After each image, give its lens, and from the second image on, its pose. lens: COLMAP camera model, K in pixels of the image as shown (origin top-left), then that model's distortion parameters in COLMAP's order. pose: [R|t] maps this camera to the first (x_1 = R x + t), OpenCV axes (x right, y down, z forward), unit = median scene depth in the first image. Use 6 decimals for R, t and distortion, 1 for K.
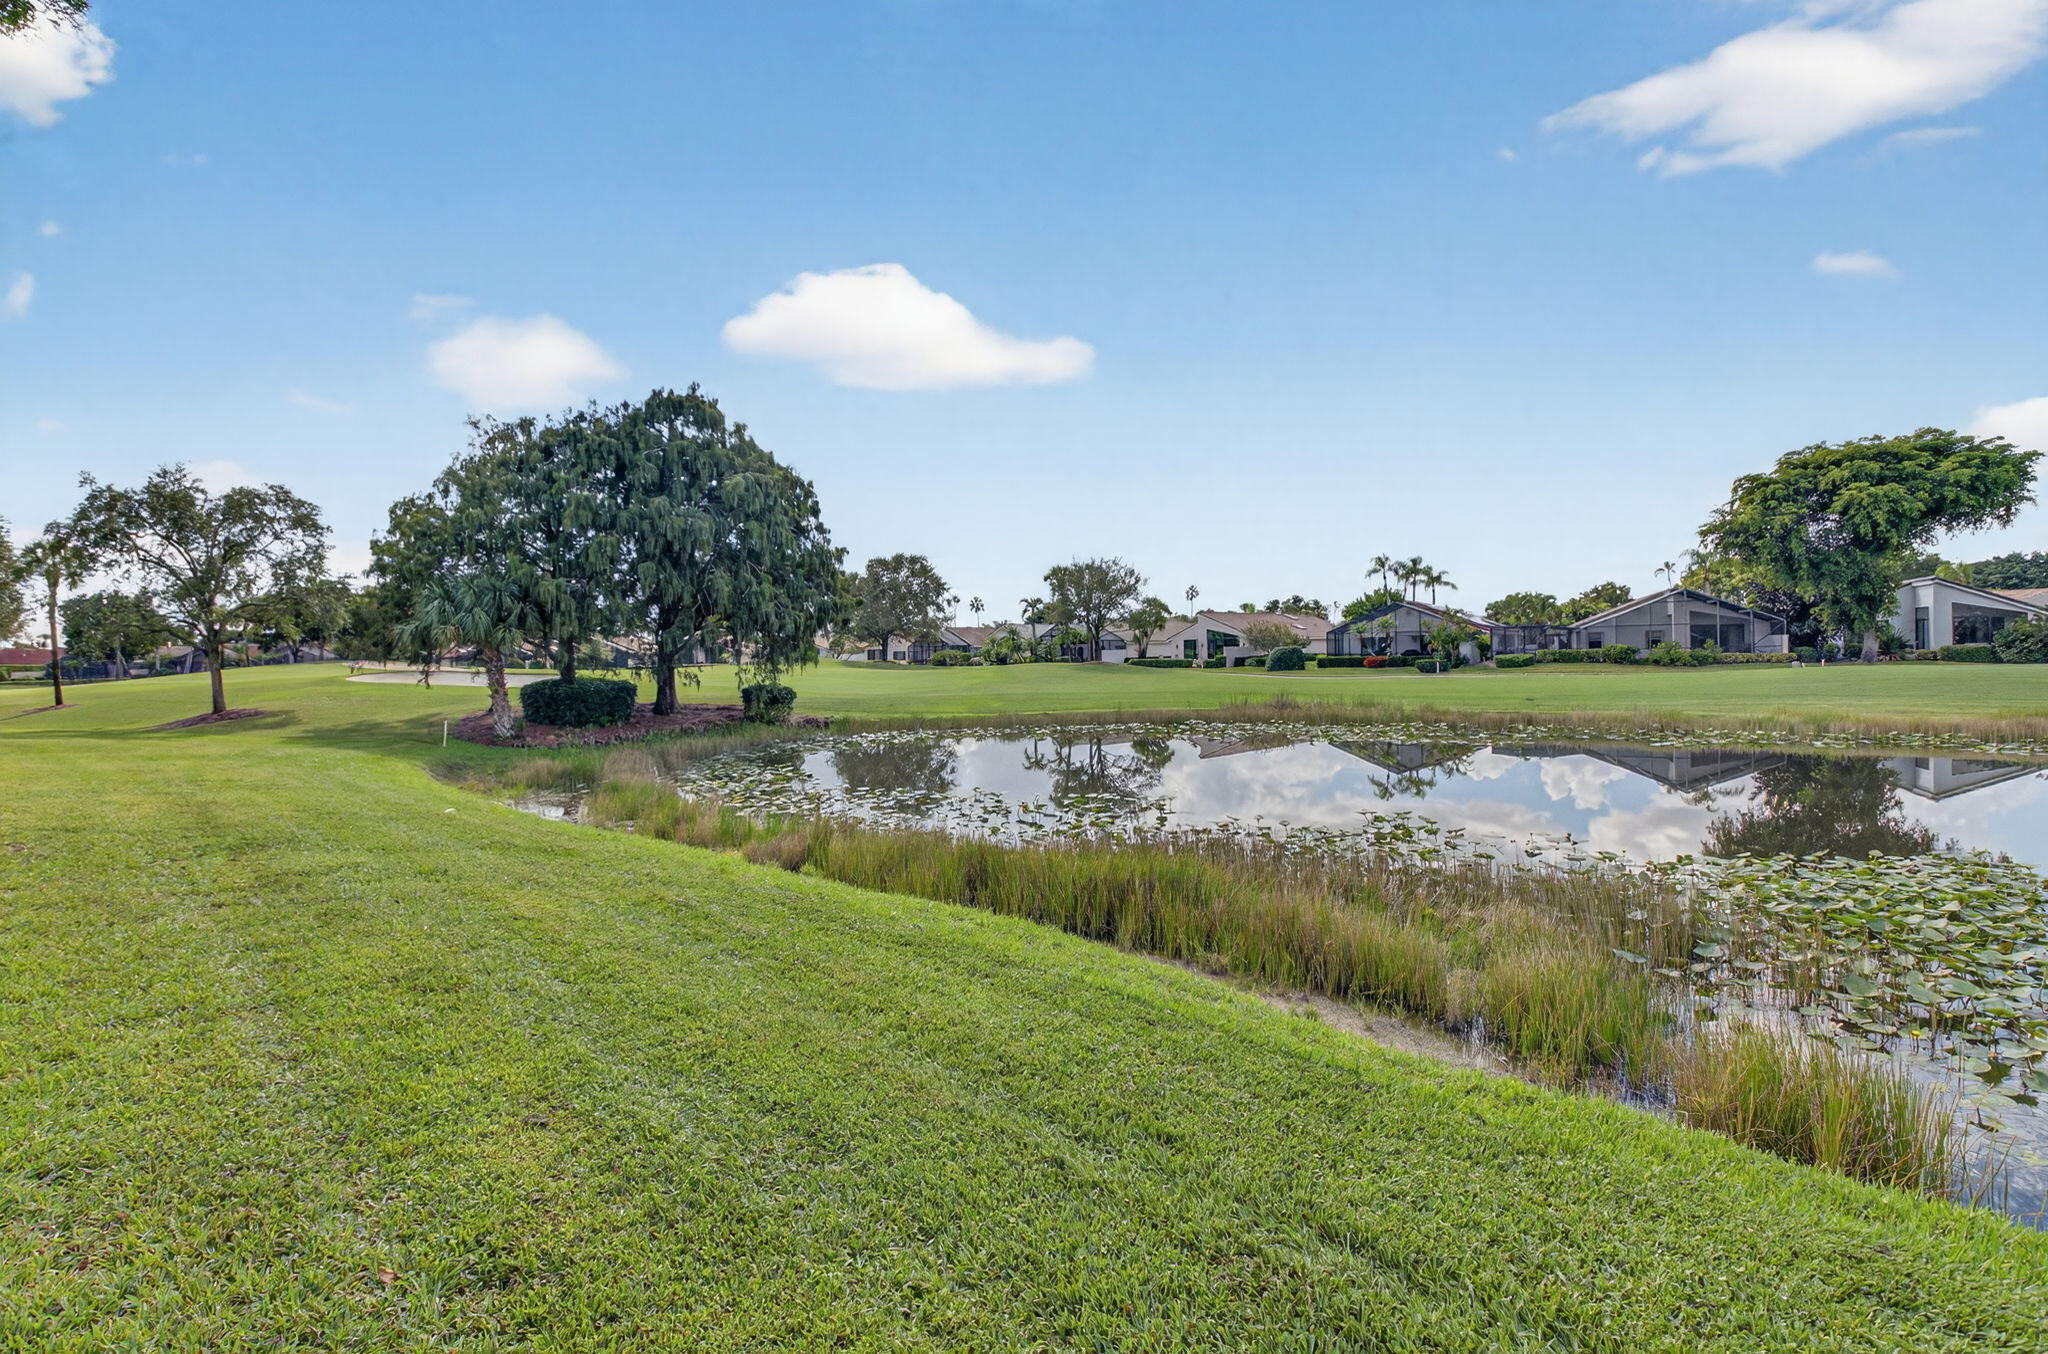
lens RADIAL K [[918.4, 0, 1011.1], [0, 918.4, 644.4], [0, 0, 1]] dist [0.037830, -0.033601]
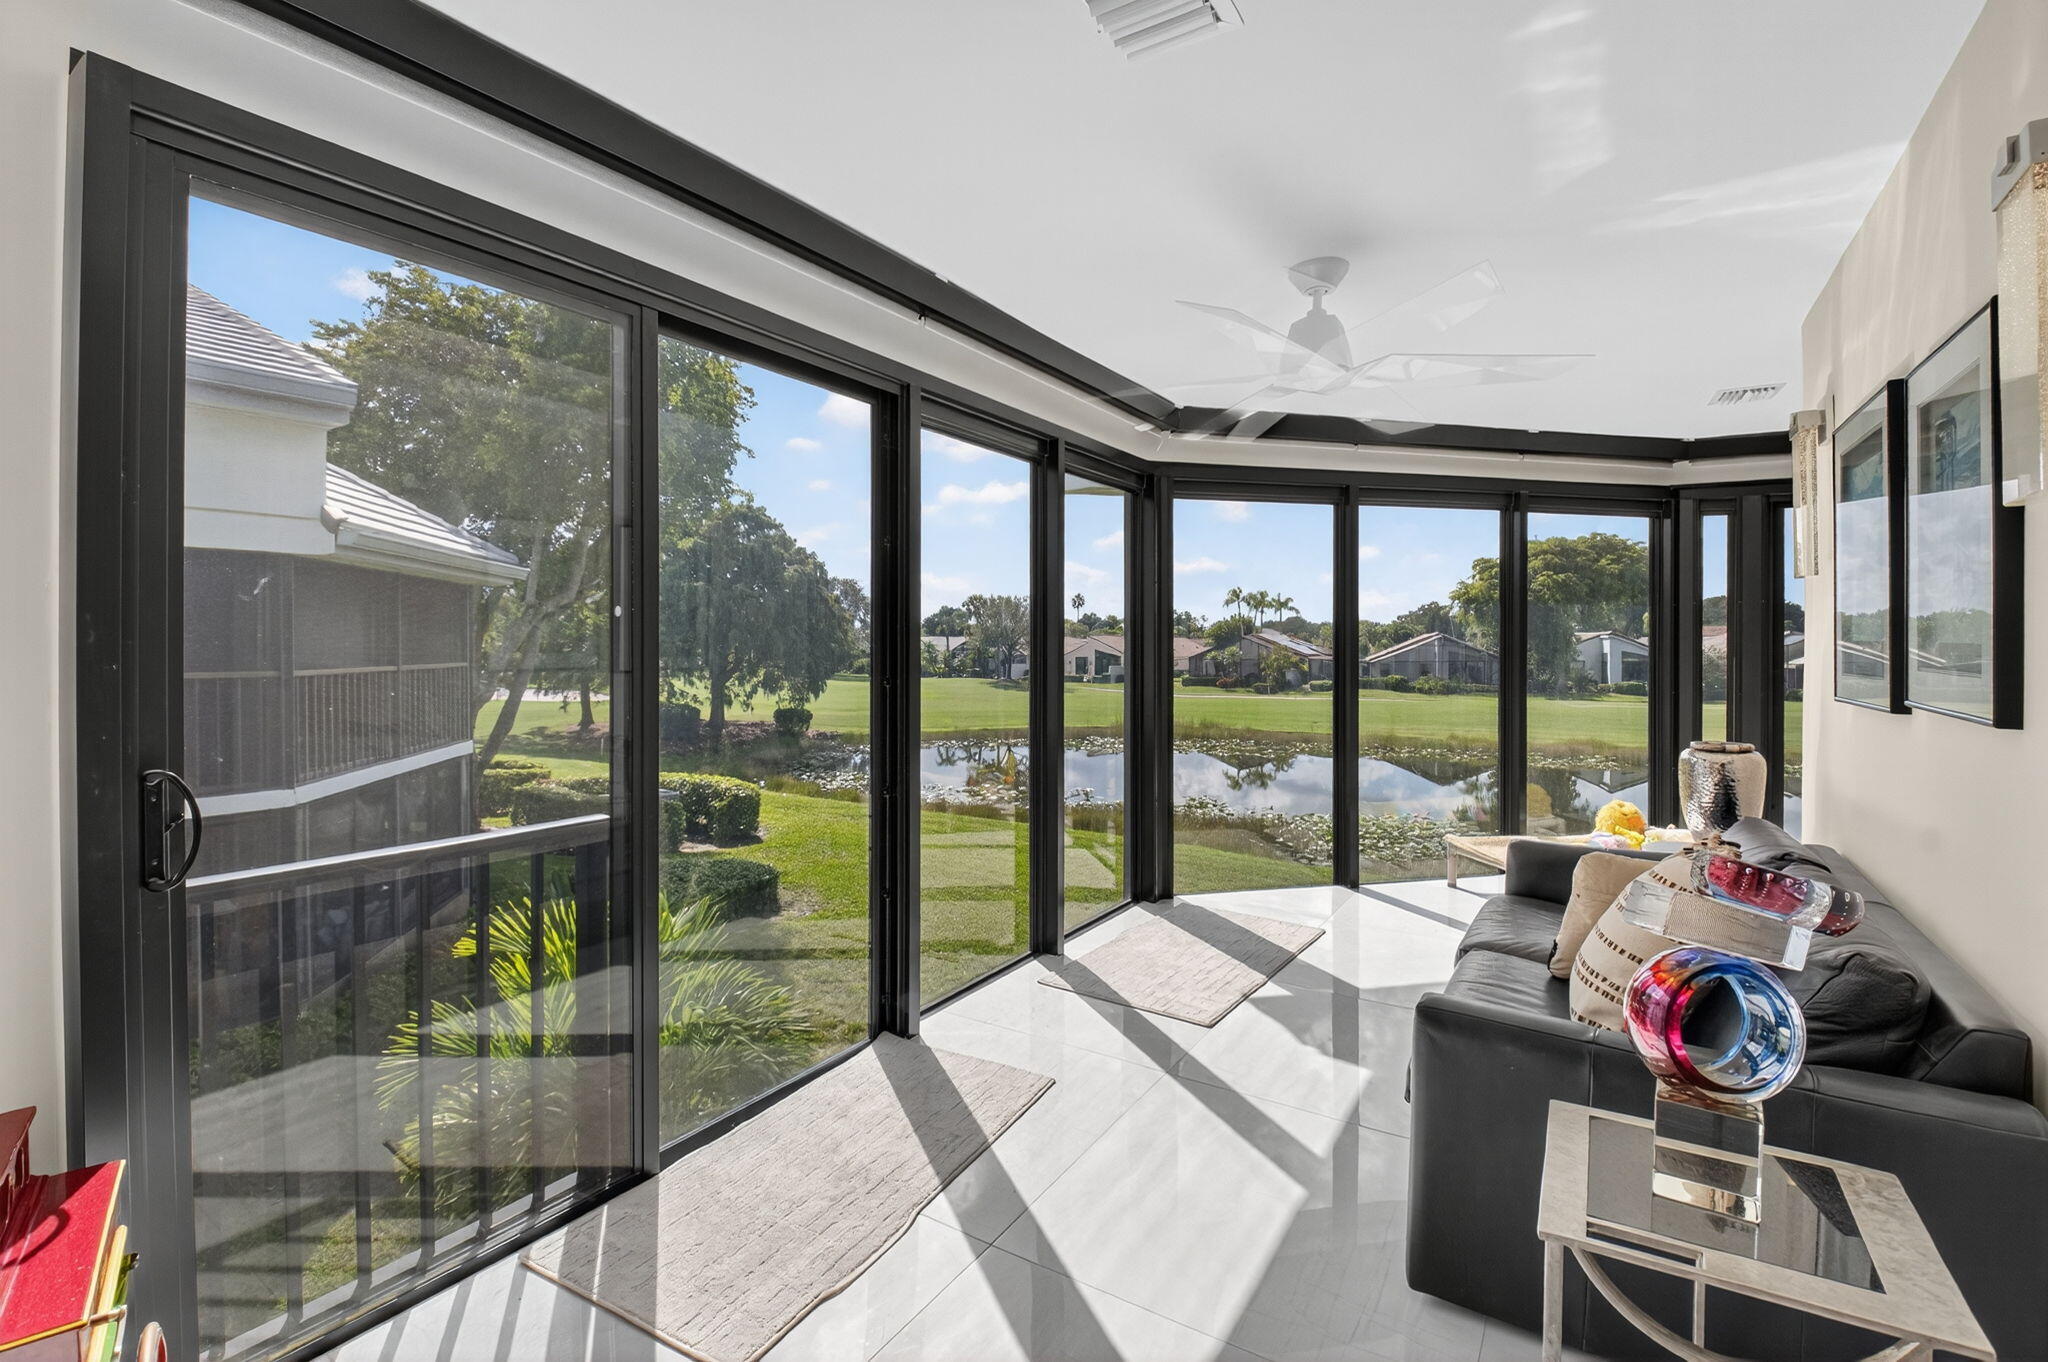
lens RADIAL K [[918.4, 0, 1011.1], [0, 918.4, 648.4], [0, 0, 1]] dist [0.037830, -0.033601]
pose [[0.991520, 0.020945, 0.128256, -0.060004], [-0.022700, 0.999667, 0.012235, -0.036045], [-0.127957, -0.015042, 0.991666, -0.214292]]
